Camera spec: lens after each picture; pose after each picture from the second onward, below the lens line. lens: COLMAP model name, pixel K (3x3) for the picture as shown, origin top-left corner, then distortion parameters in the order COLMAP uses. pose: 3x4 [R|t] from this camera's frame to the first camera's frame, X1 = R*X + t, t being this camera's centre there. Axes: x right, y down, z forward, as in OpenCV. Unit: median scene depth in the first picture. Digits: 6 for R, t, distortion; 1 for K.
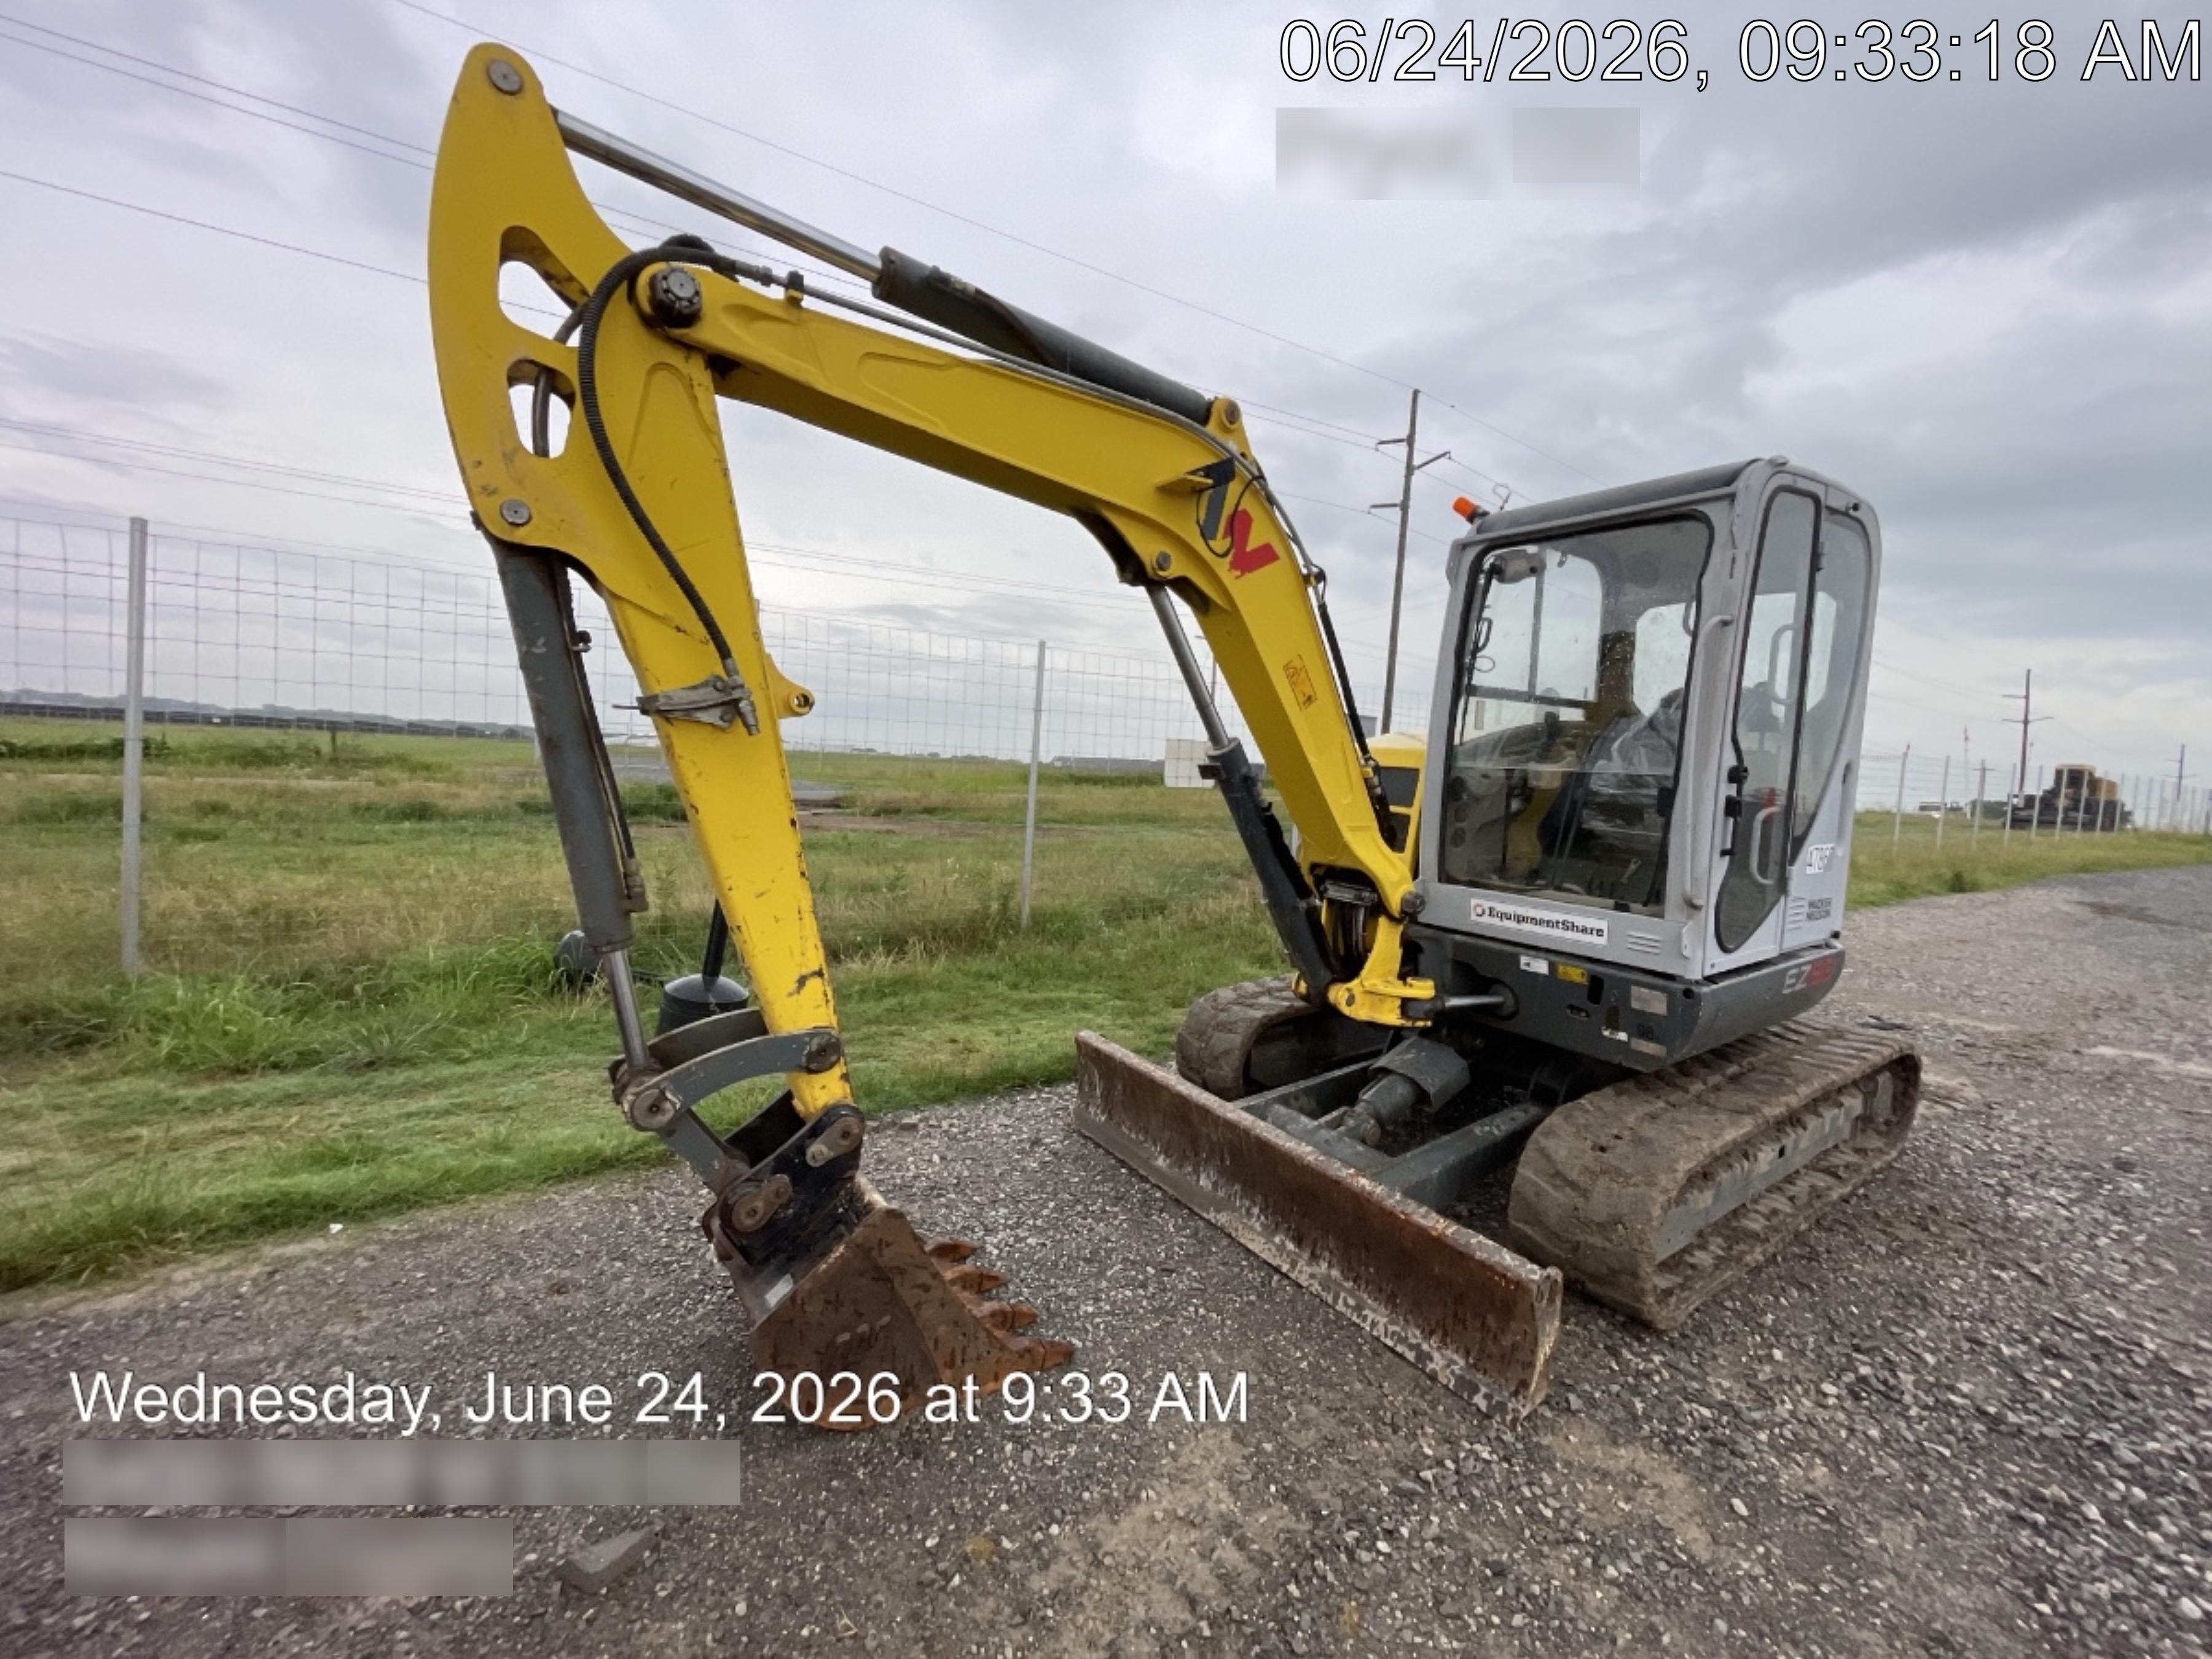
lens RADIAL K [[894.3, 0, 1106.0], [0, 894.3, 829.5], [0, 0, 1]] dist [0.001009, 0.000227]
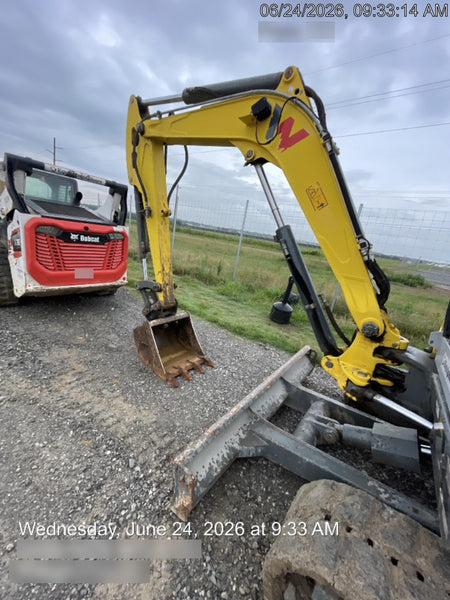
lens RADIAL K [[242.6, 0, 225.0], [0, 242.6, 300.0], [0, 0, 1]] dist [0.001009, 0.000227]
pose [[0.315977, 0.245185, -0.916538, 0.799378], [-0.192220, 0.962541, 0.191224, -0.004127], [0.929091, 0.115755, 0.351271, 0.715690]]
